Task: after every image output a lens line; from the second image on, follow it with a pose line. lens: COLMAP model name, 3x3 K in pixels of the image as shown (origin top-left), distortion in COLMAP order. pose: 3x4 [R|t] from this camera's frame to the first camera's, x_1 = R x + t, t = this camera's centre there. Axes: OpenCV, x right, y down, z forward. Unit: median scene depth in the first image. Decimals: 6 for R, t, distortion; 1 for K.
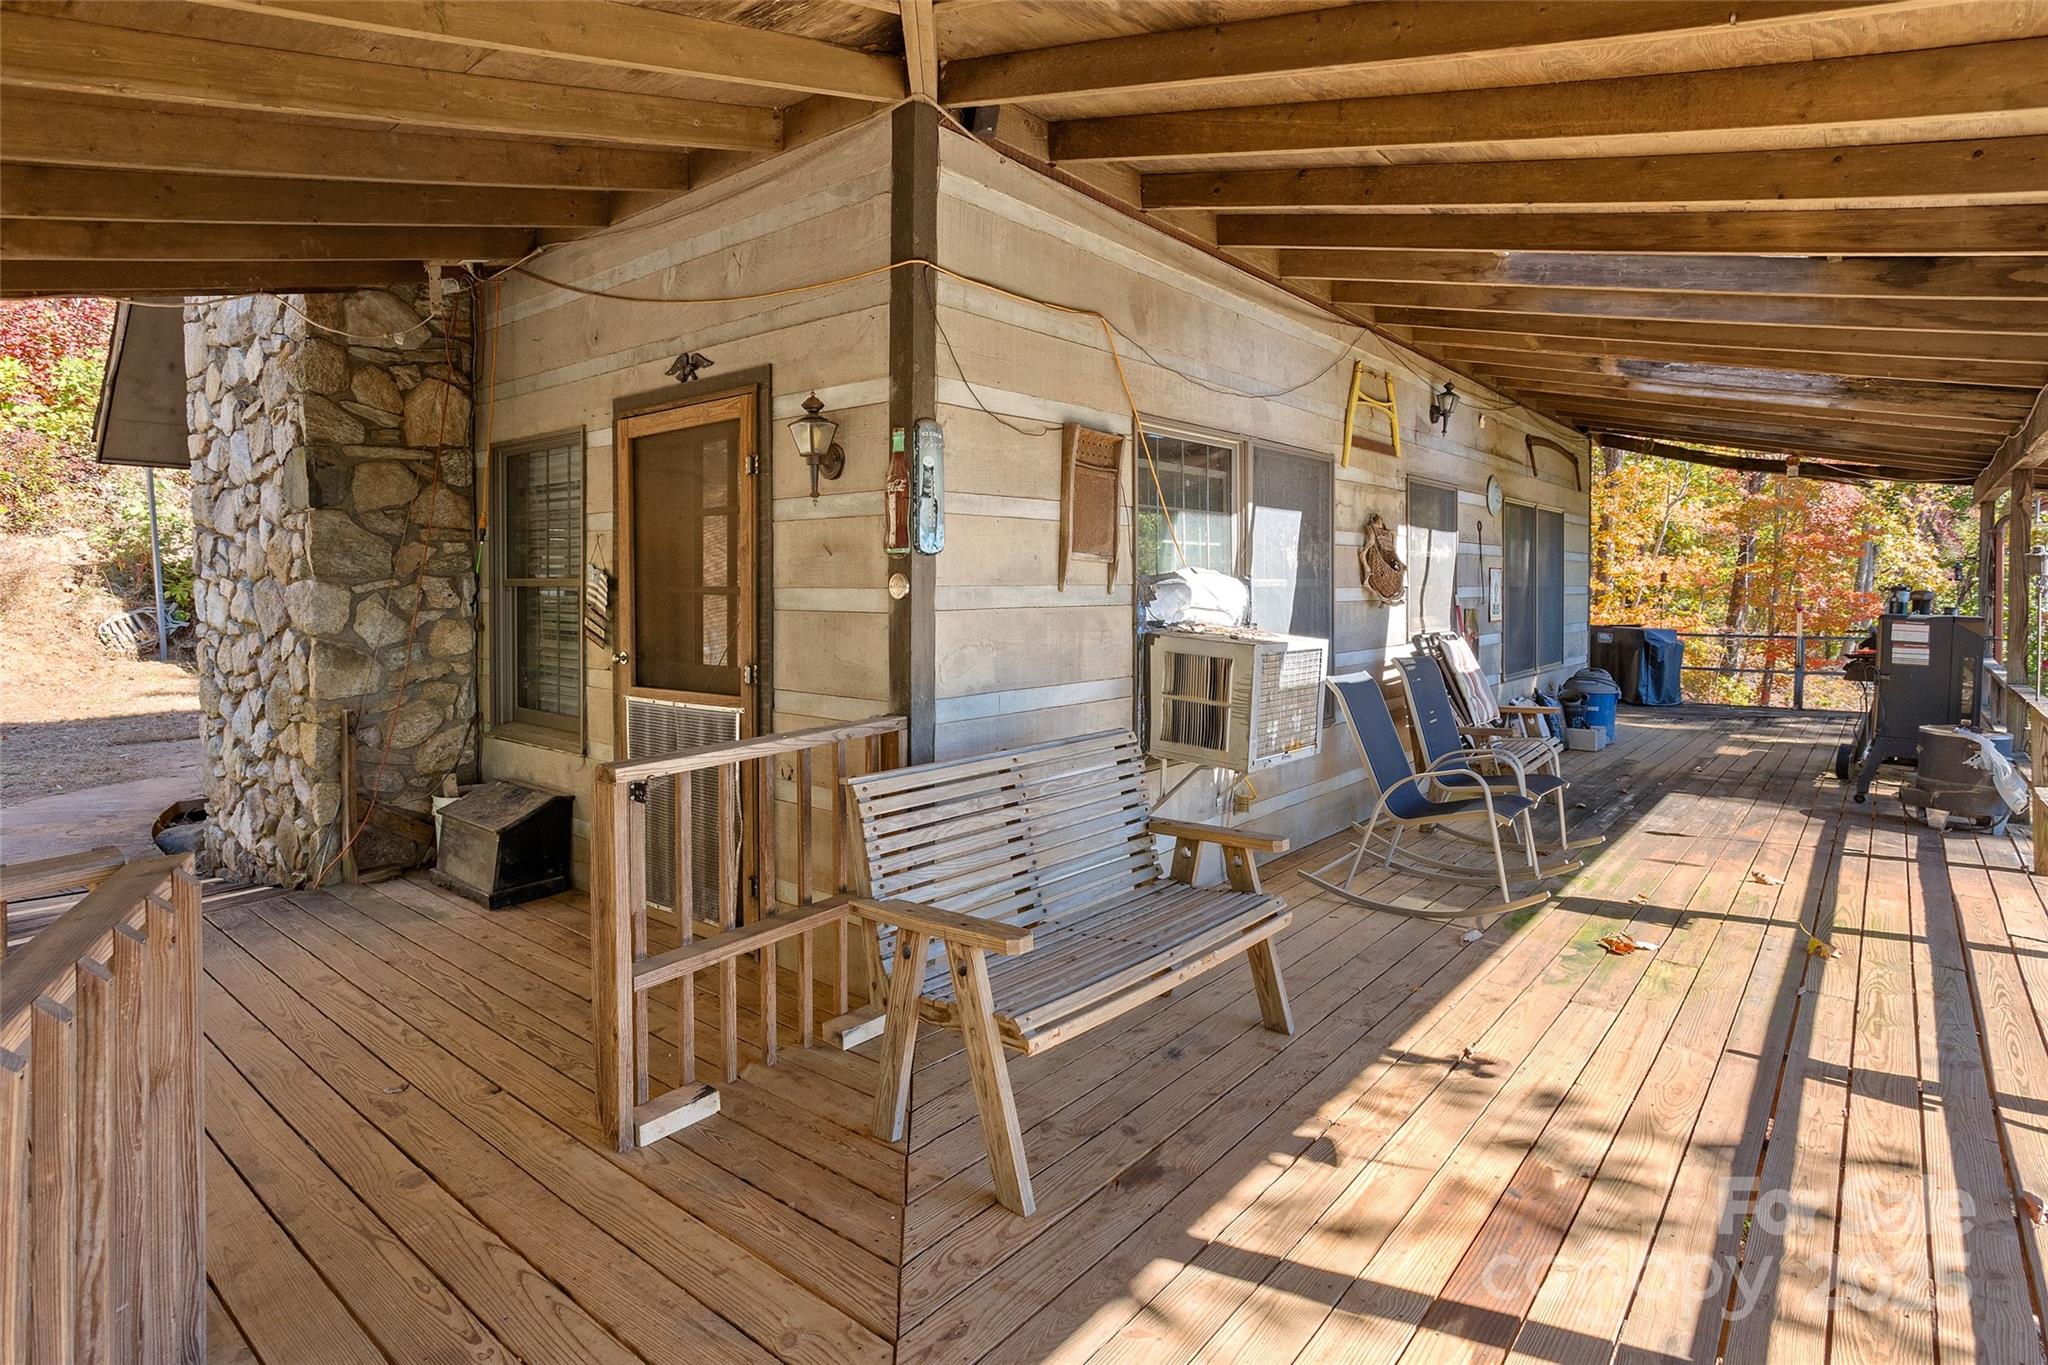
lens RADIAL K [[1048.1, 0, 1030.7], [0, 1048.1, 619.9], [0, 0, 1]] dist [-0.004692, 0.000292]
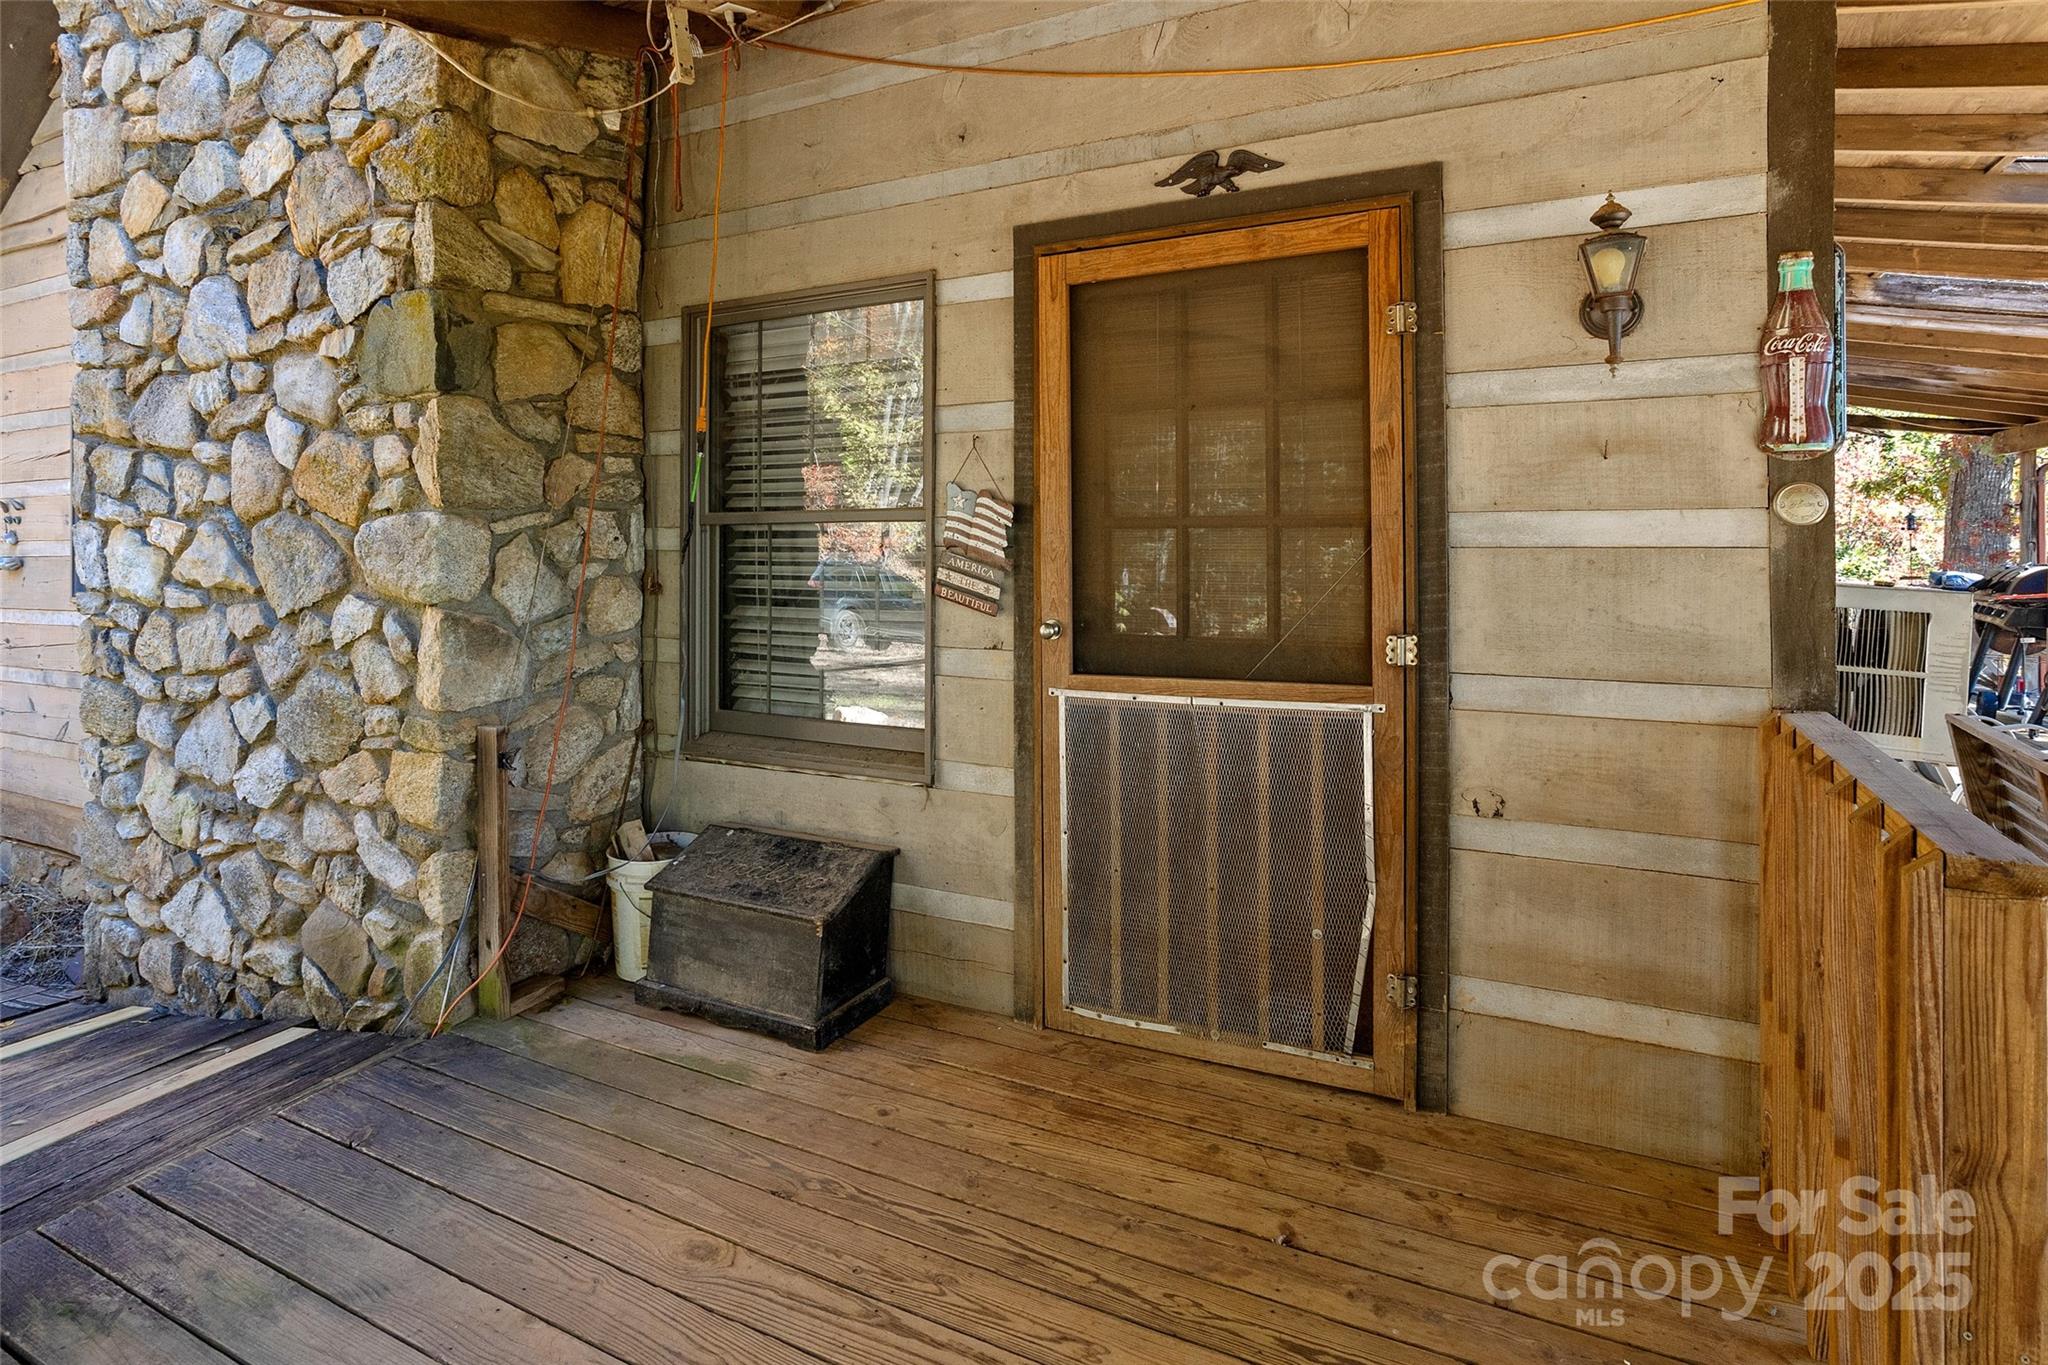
lens RADIAL K [[1050.6, 0, 1017.2], [0, 1050.6, 545.2], [0, 0, 1]] dist [-0.022346, 0.000524]
pose [[0.974047, -0.006979, 0.226239, -0.479531], [0.014559, 0.999387, -0.031853, 0.004546], [-0.225878, 0.034321, 0.973551, 0.333192]]
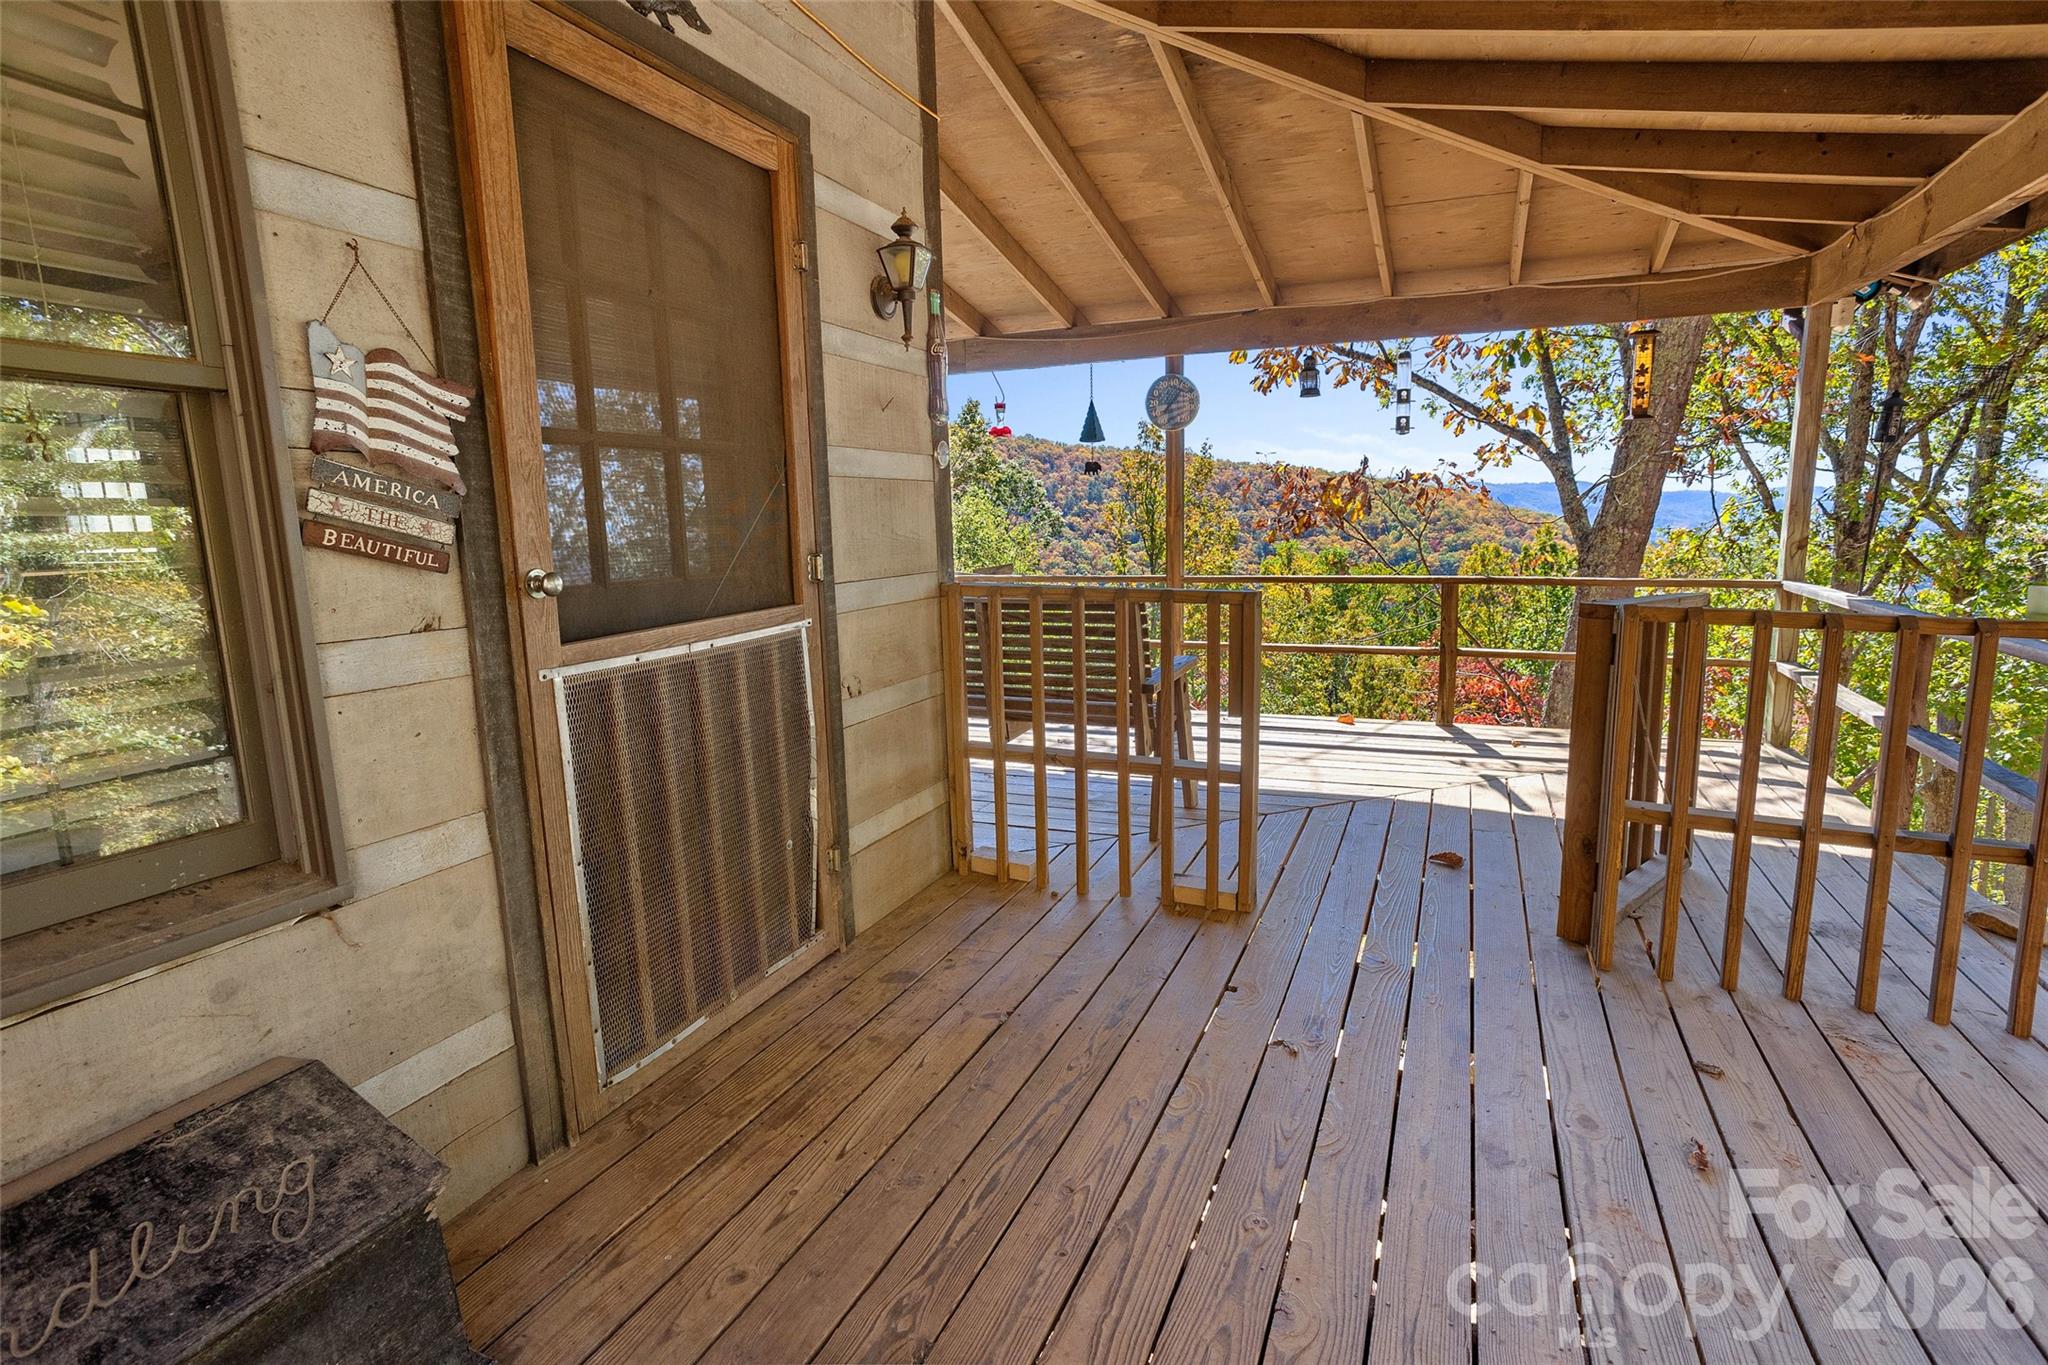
lens RADIAL K [[1025.8, 0, 1022.8], [0, 1025.8, 688.8], [0, 0, 1]] dist [-0.001050, 0.000802]
pose [[-0.288805, -0.155622, 0.944655, -0.736888], [0.054334, 0.982446, 0.178459, 0.012542], [-0.955845, 0.102867, -0.275280, 0.807235]]
